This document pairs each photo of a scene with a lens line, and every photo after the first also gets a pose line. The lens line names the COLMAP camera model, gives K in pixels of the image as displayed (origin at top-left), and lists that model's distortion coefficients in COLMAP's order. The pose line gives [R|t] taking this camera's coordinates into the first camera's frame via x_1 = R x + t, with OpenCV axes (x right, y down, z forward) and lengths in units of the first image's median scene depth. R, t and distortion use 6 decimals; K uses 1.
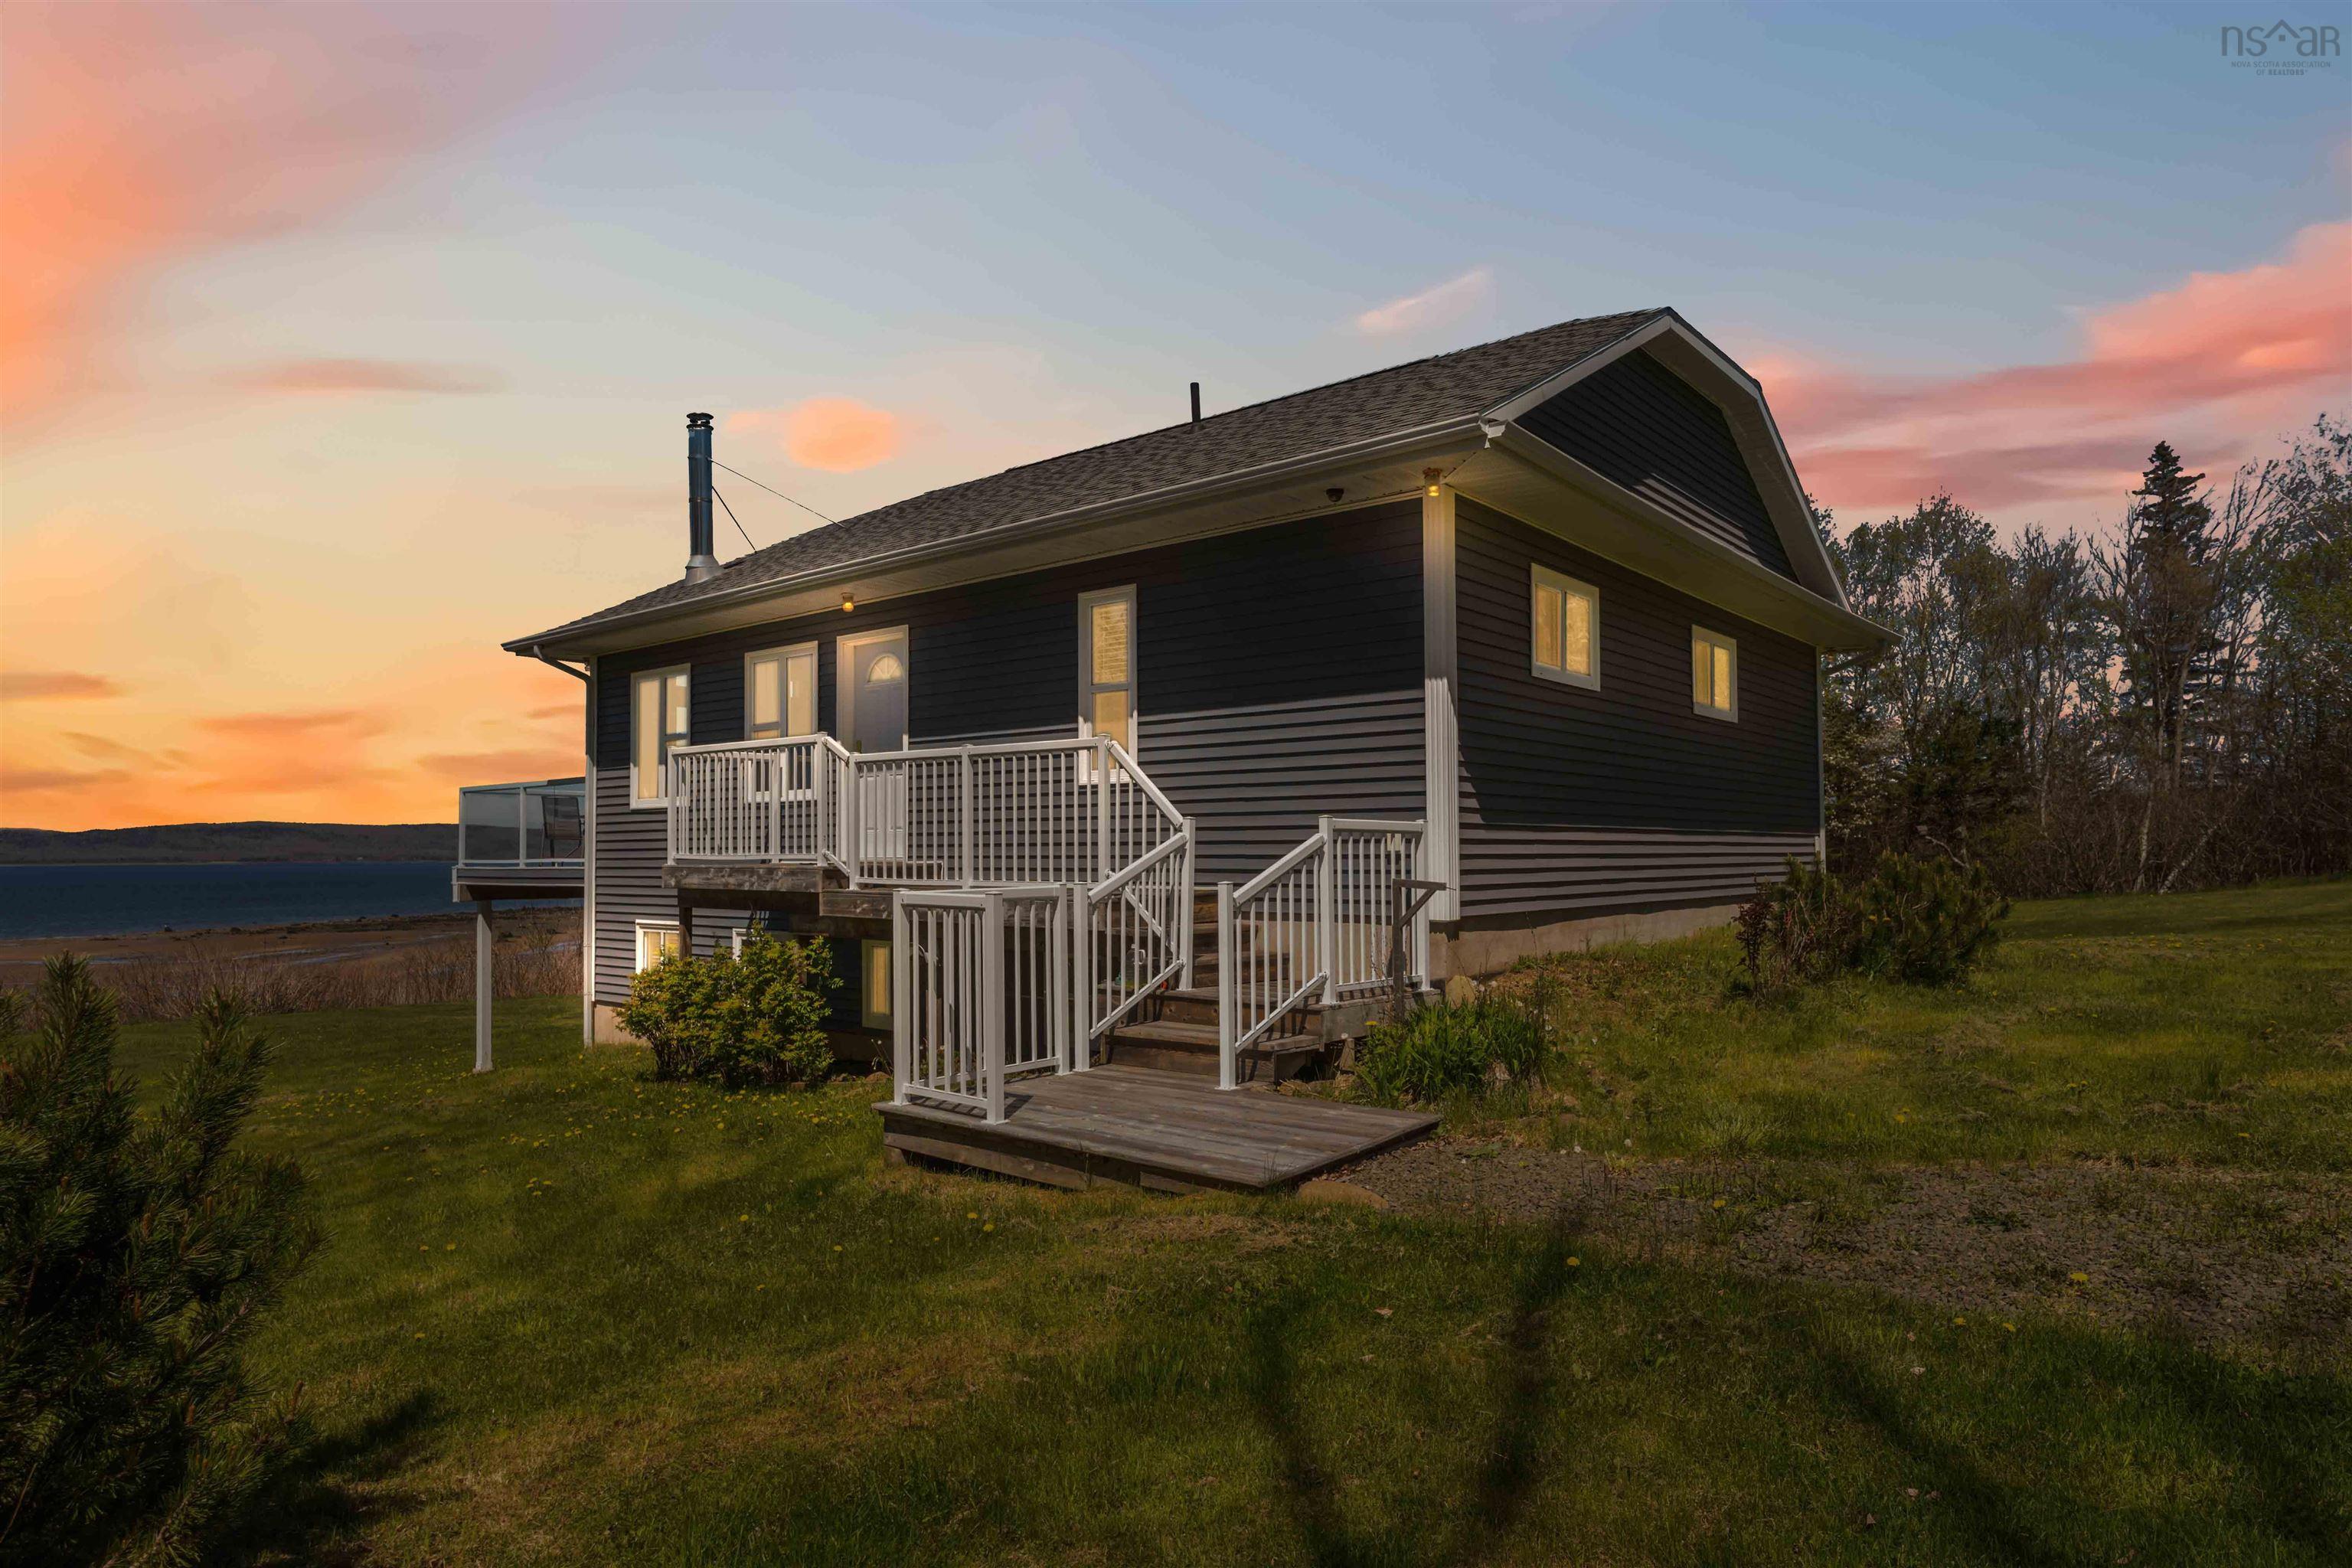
lens RADIAL K [[1304.3, 0, 1178.4], [0, 1304.3, 787.1], [0, 0, 1]] dist [-0.000696, -0.002987]
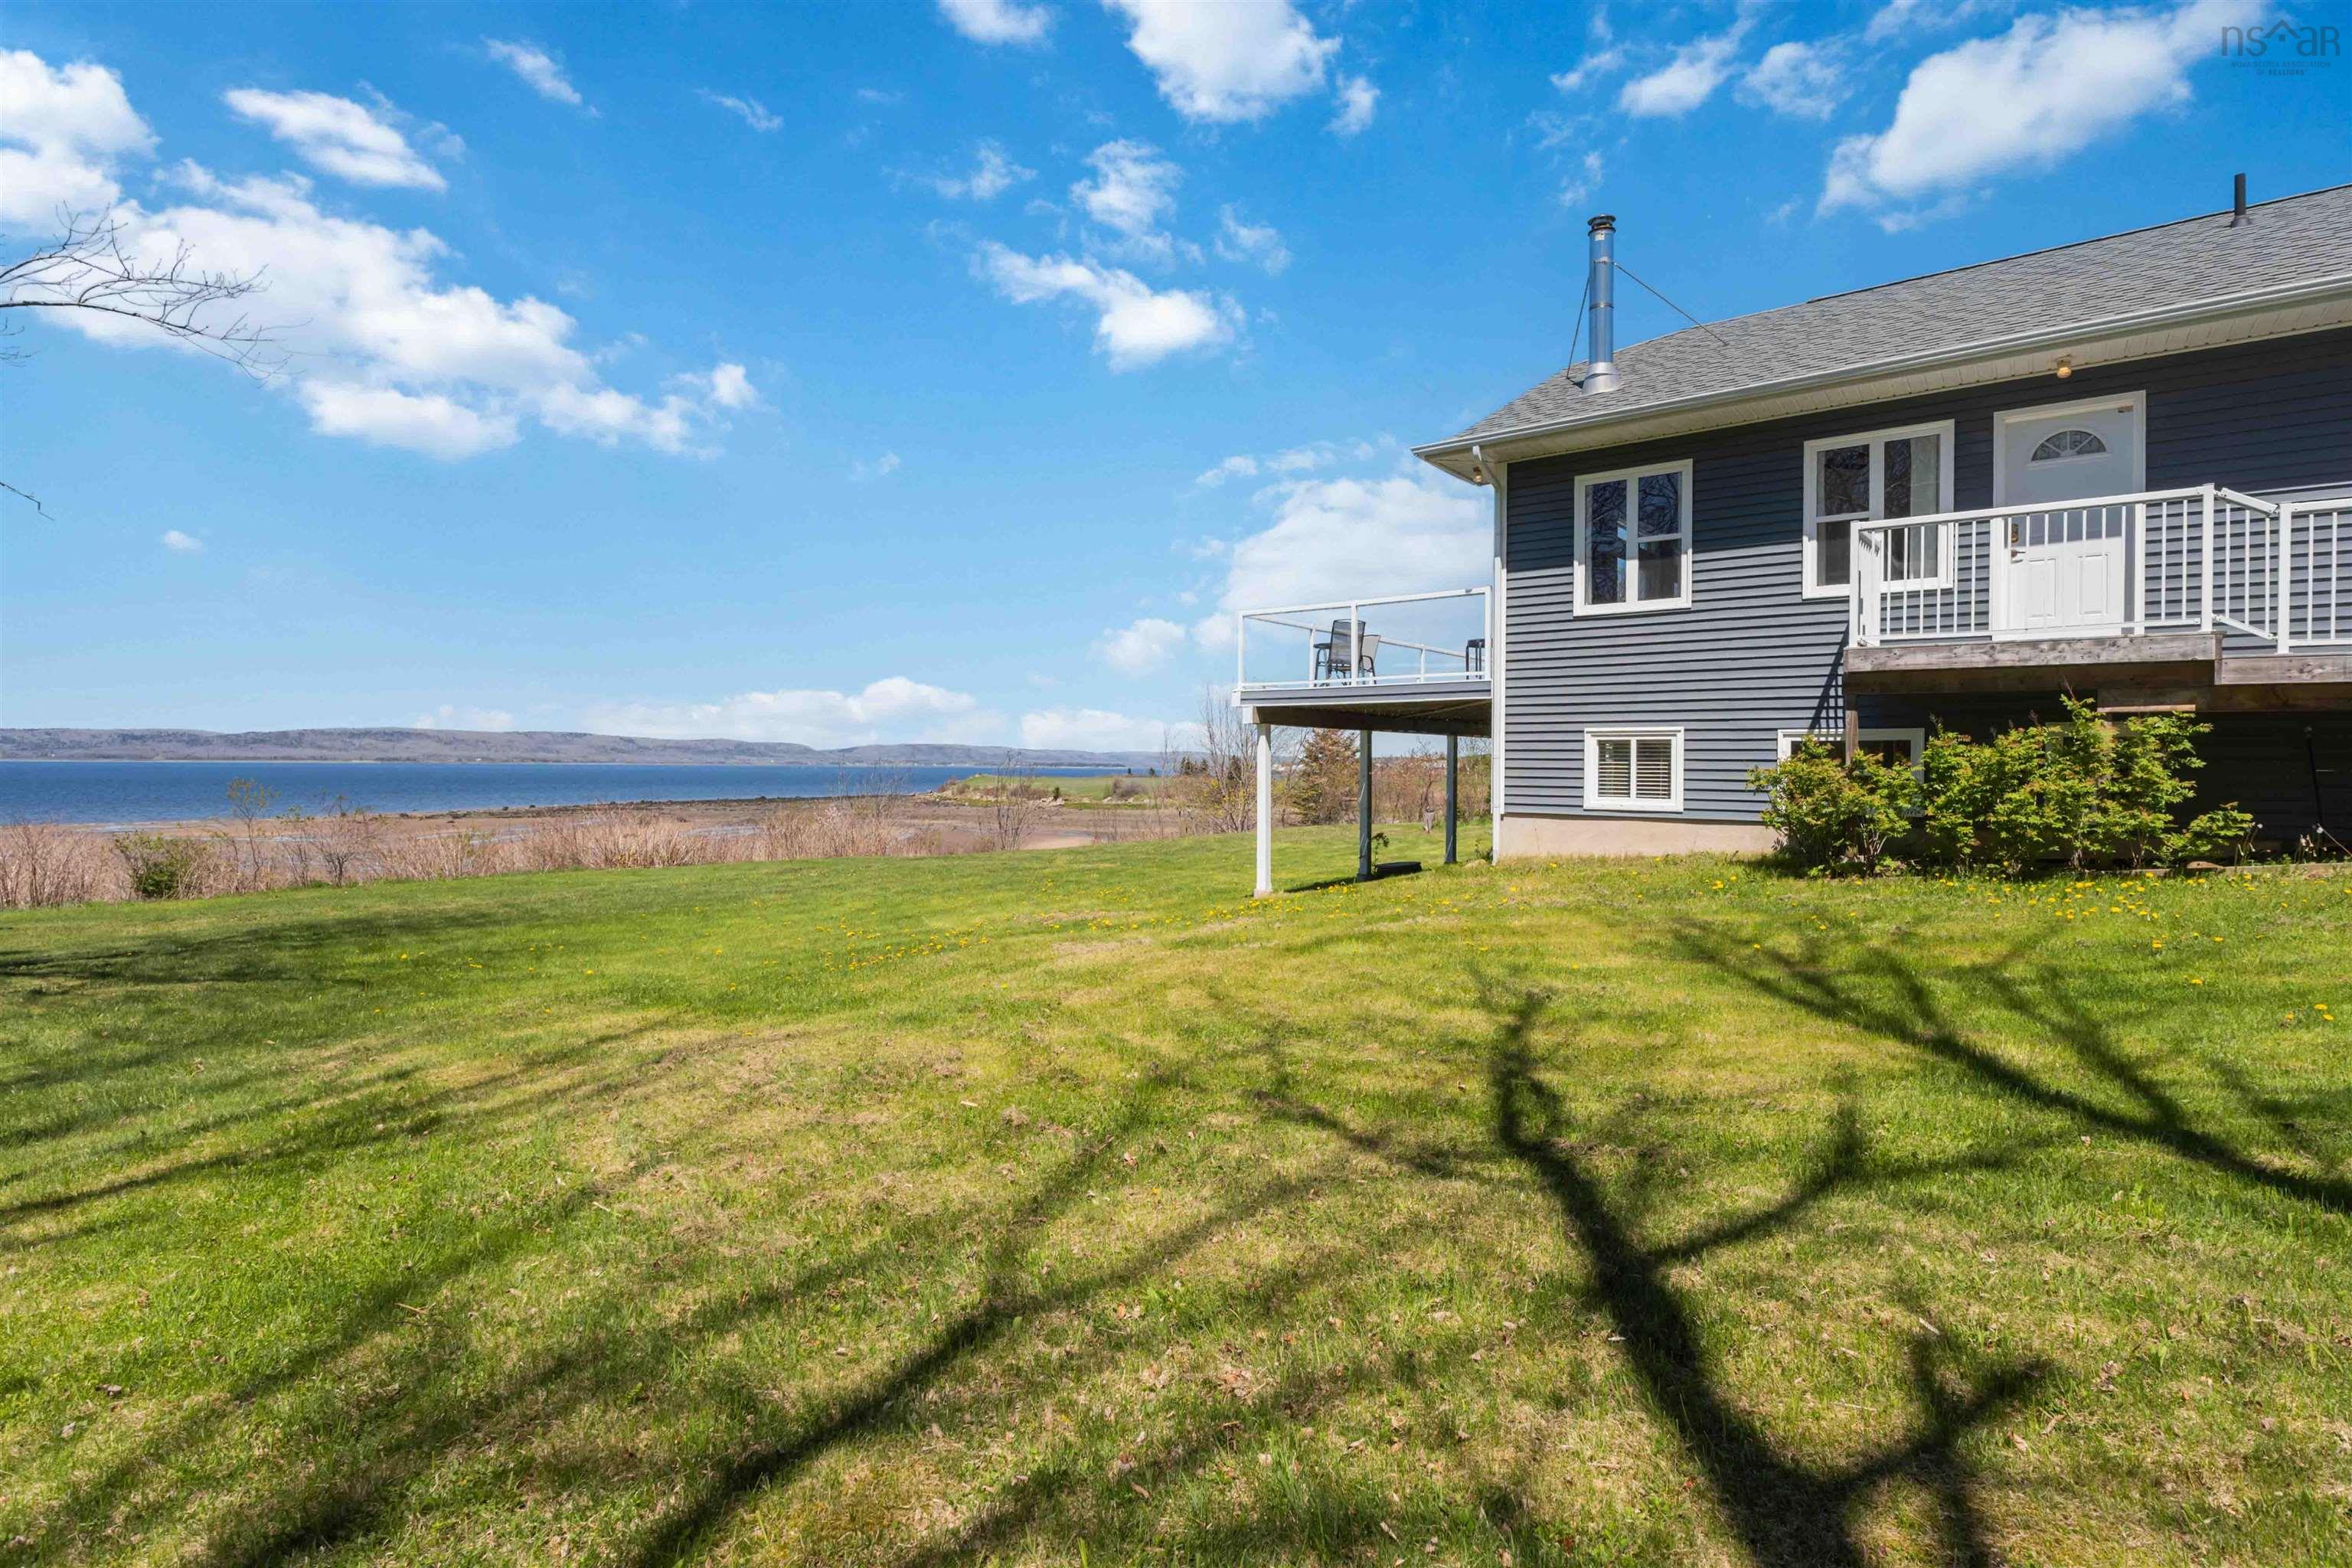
lens RADIAL K [[1102.9, 0, 1162.8], [0, 1102.9, 764.7], [0, 0, 1]] dist [-0.000771, -0.001620]
pose [[0.999916, 0.012673, 0.002662, -0.711232], [-0.012791, 0.998645, 0.050443, 0.088148], [-0.002019, -0.050473, 0.998723, 0.160537]]
